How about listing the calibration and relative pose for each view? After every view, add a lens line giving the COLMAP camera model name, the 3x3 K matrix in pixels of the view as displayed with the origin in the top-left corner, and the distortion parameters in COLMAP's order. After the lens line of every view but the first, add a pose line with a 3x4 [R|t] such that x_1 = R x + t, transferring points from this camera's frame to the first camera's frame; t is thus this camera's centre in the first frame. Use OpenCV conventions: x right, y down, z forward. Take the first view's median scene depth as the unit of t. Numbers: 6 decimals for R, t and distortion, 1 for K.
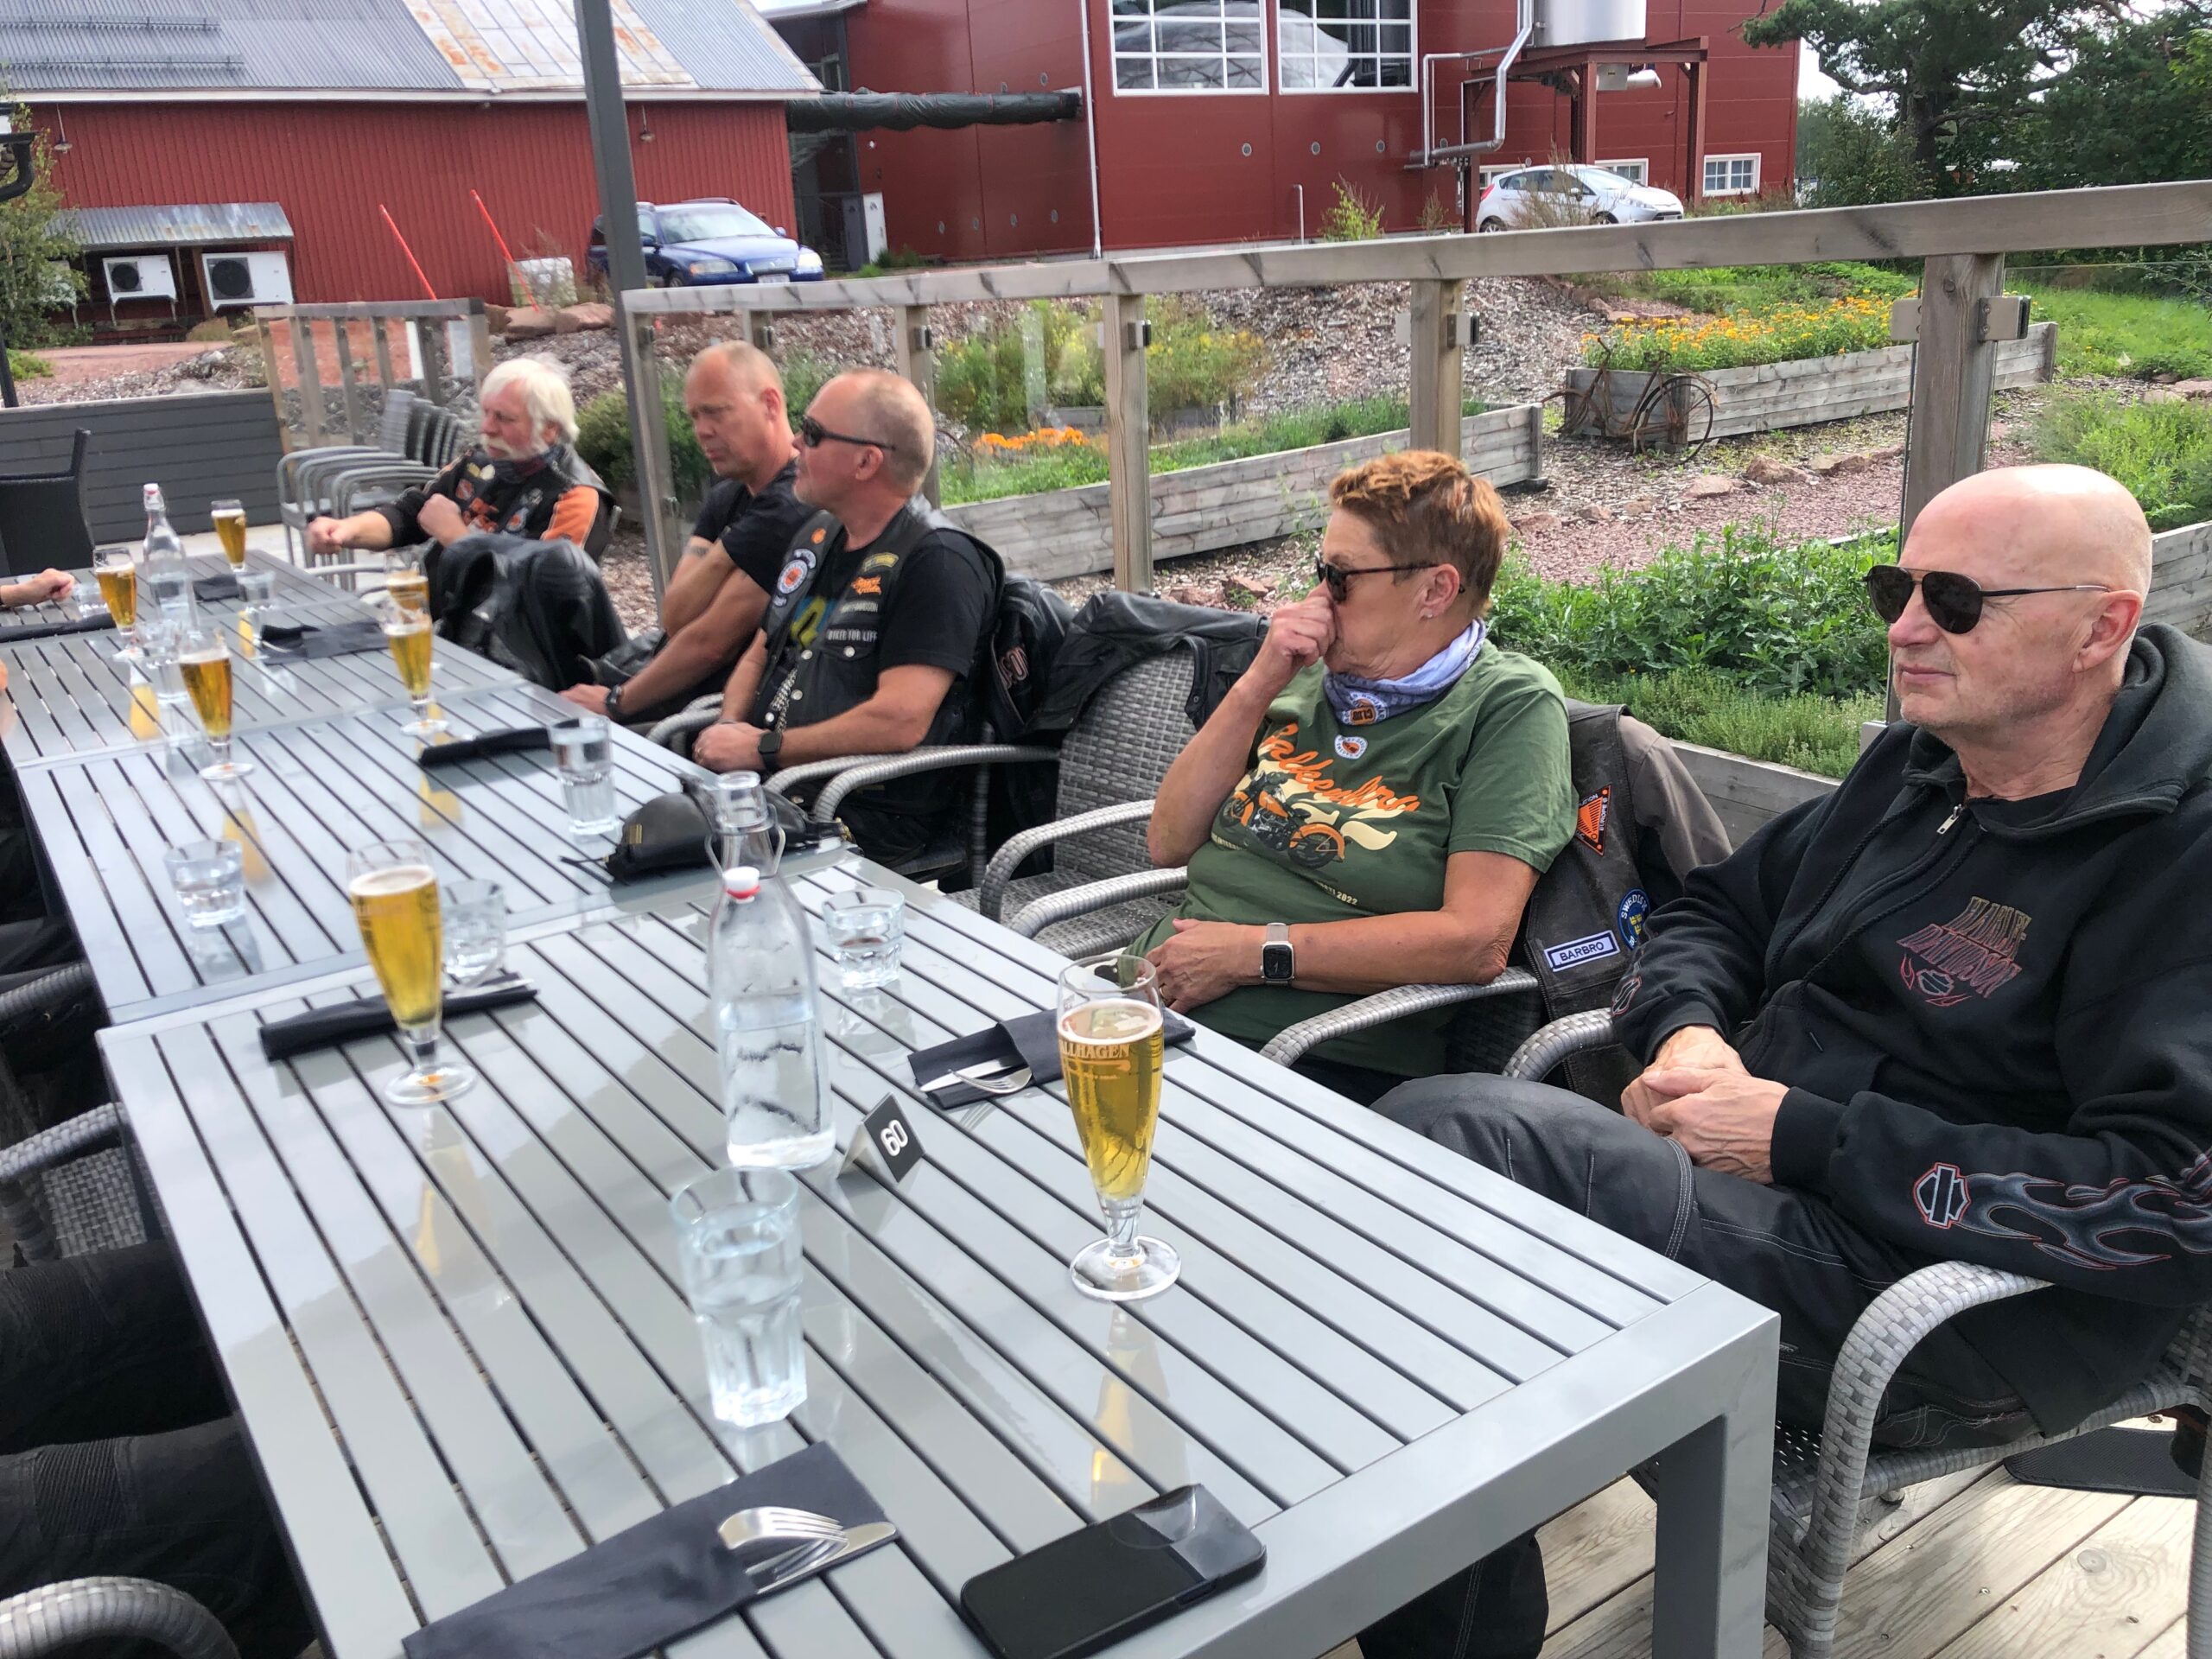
lens RADIAL K [[1788.5, 0, 1106.0], [0, 1788.5, 829.5], [0, 0, 1]] dist [0.006043, -0.005300]
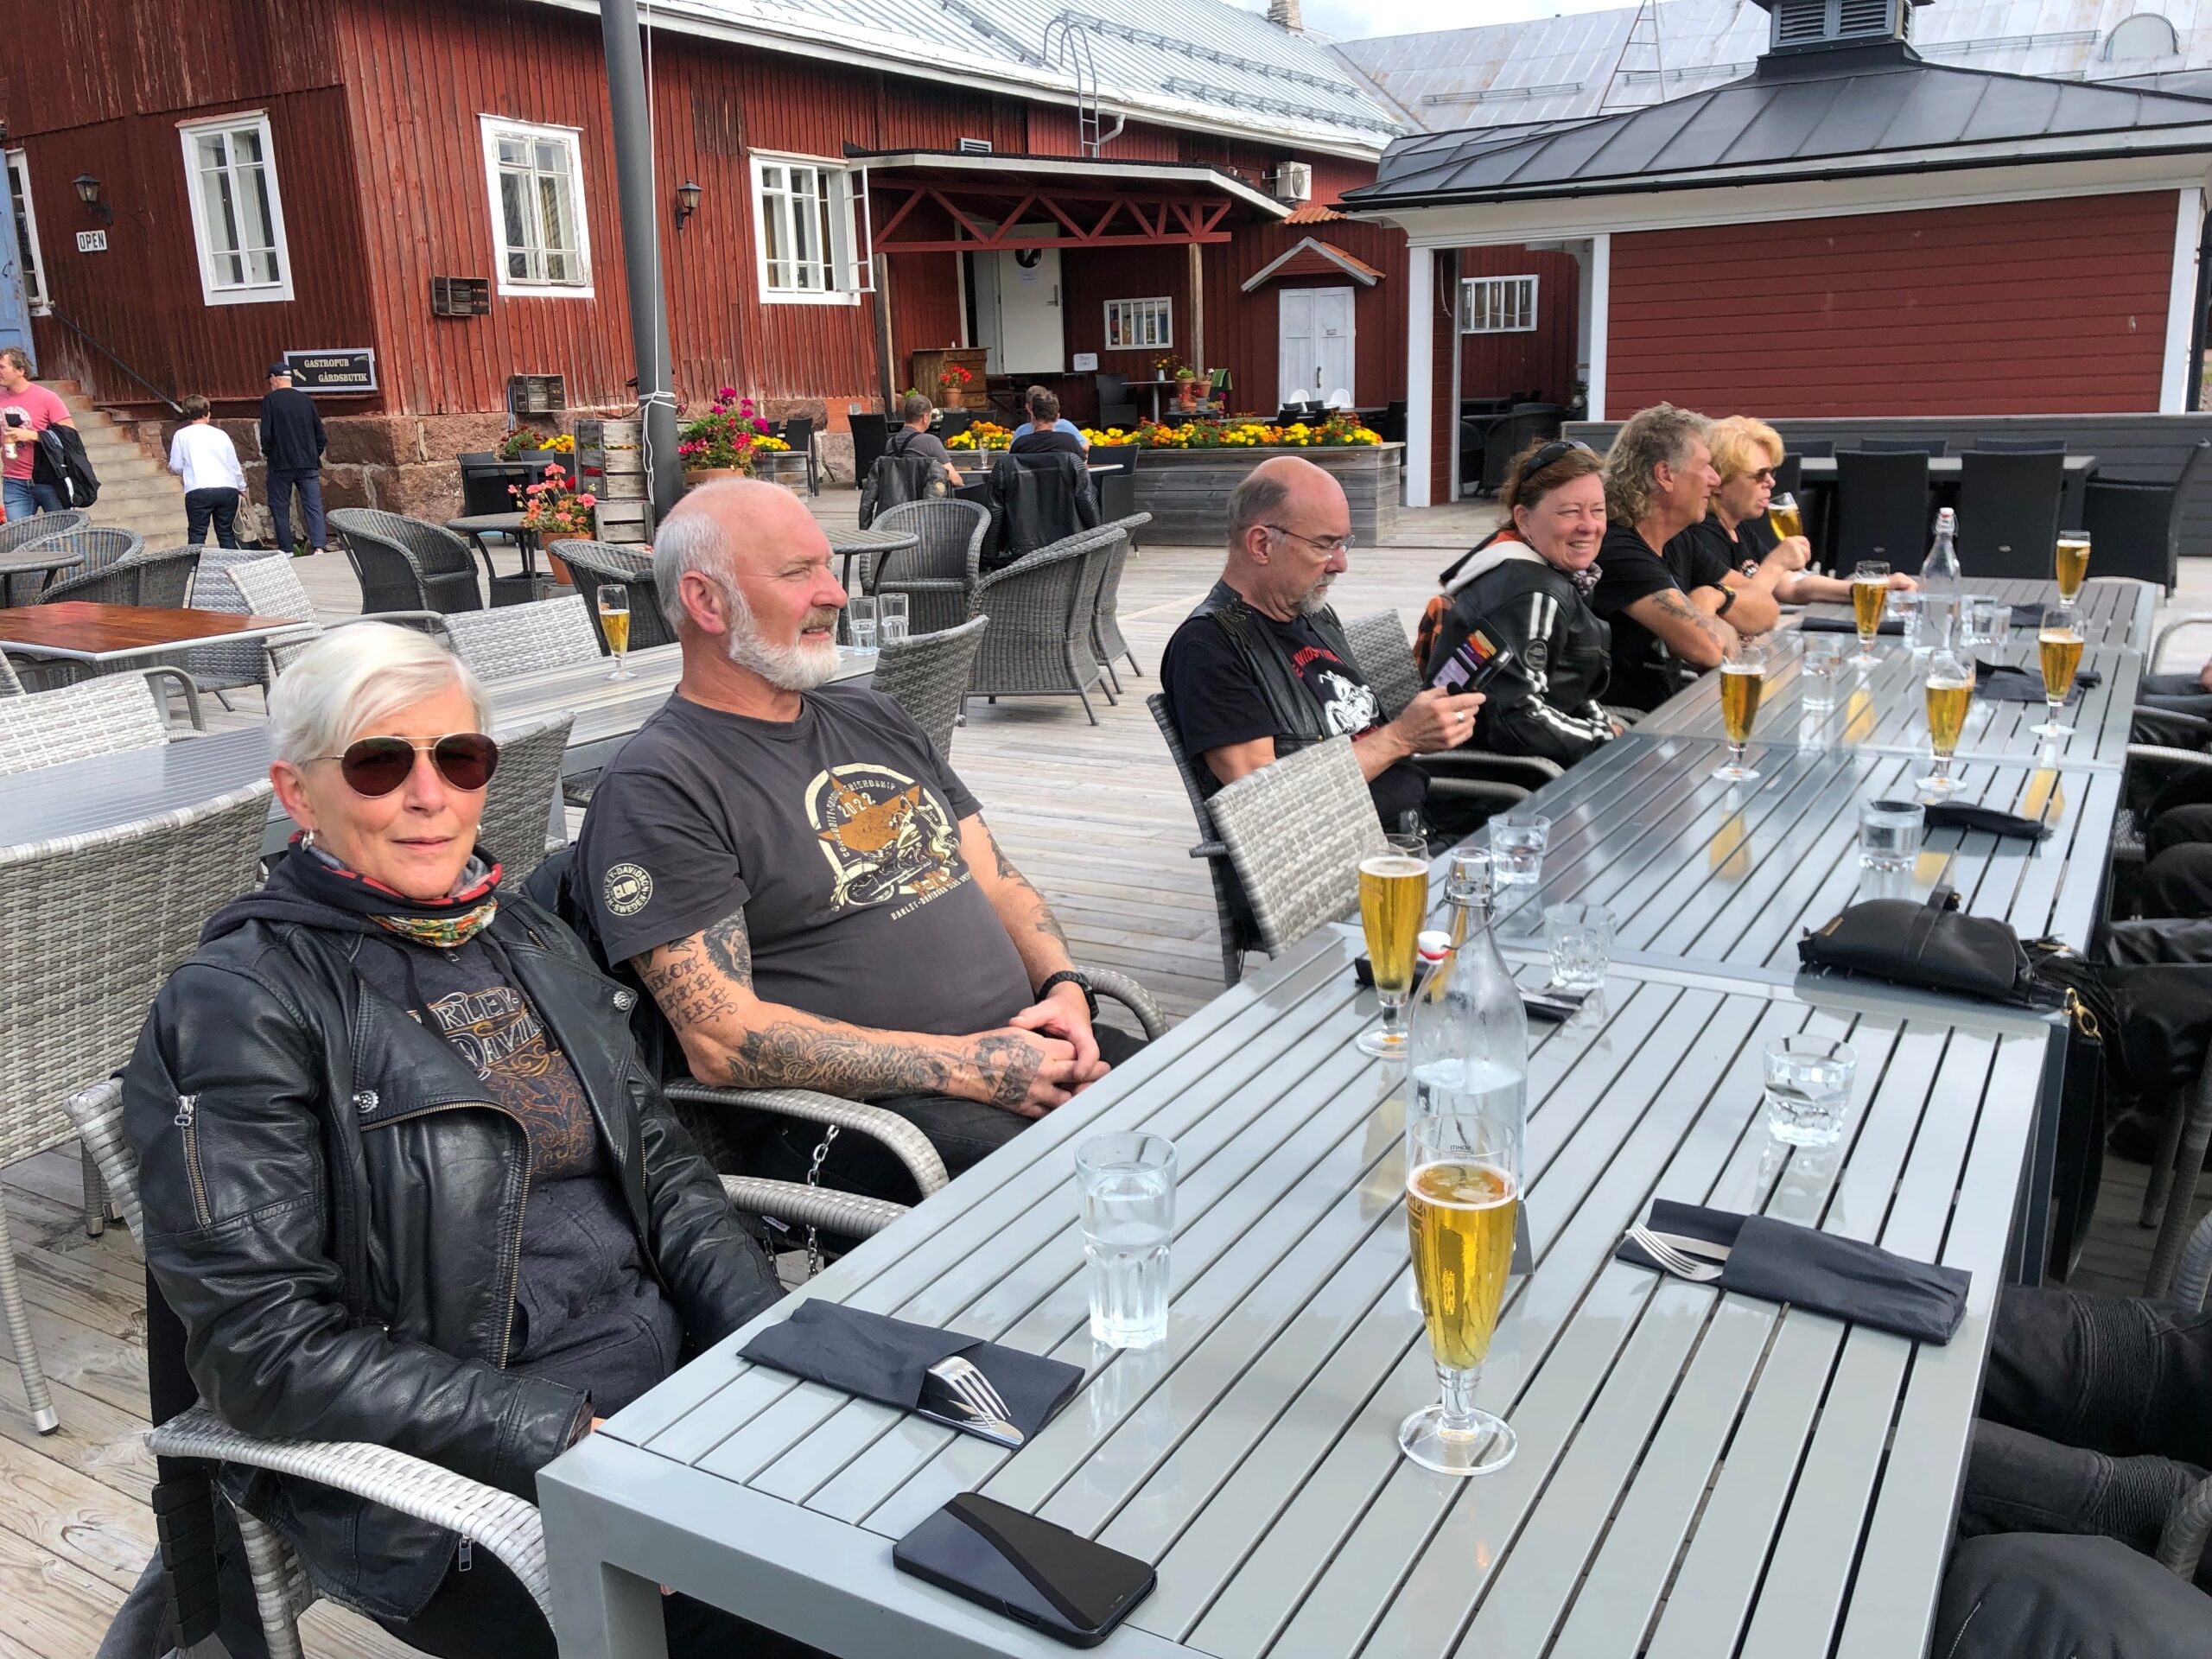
lens RADIAL K [[1788.5, 0, 1106.0], [0, 1788.5, 829.5], [0, 0, 1]] dist [0.006043, -0.005300]
pose [[0.422839, 0.271066, -0.864714, 0.749313], [-0.267357, 0.949056, 0.166770, -0.197077], [0.865868, 0.160671, 0.473770, 0.366226]]
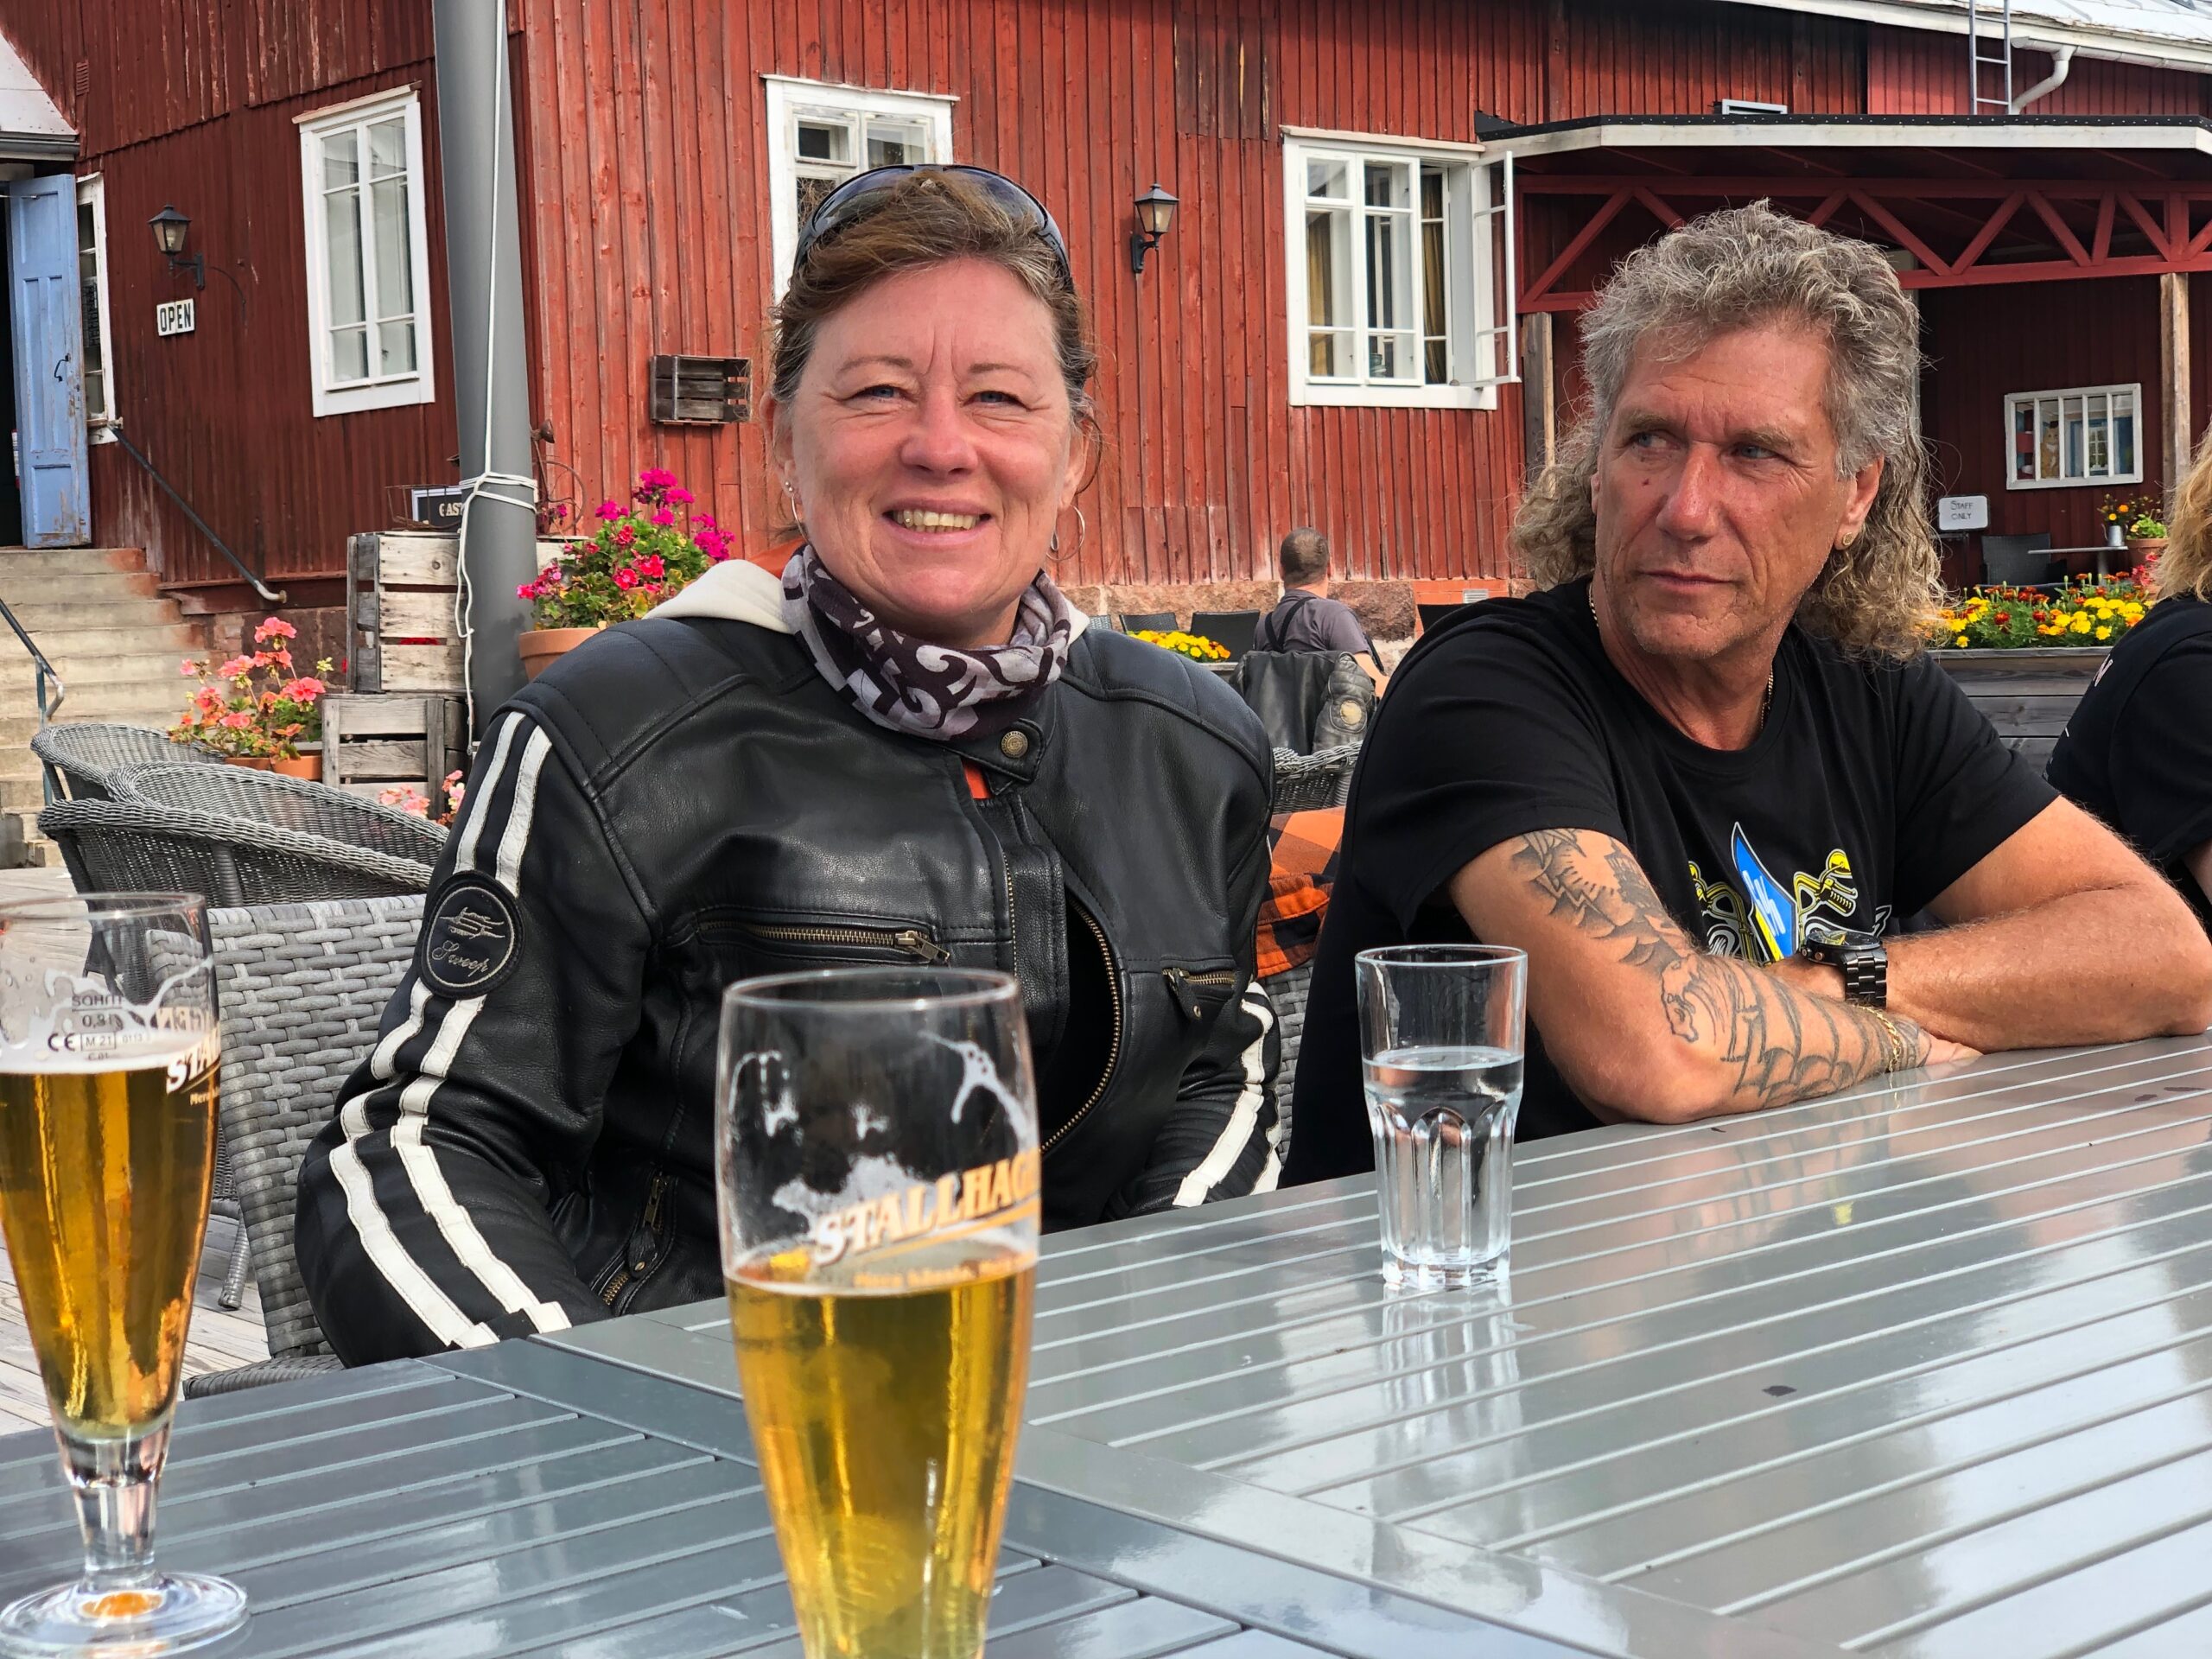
lens RADIAL K [[3303.1, 0, 1106.0], [0, 3303.1, 829.5], [0, 0, 1]] dist [0.119196, -0.343043]
pose [[0.122781, 0.124426, -0.984603, 0.713755], [-0.273462, 0.957944, 0.086956, -0.205328], [0.954014, 0.258575, 0.151643, 0.440385]]
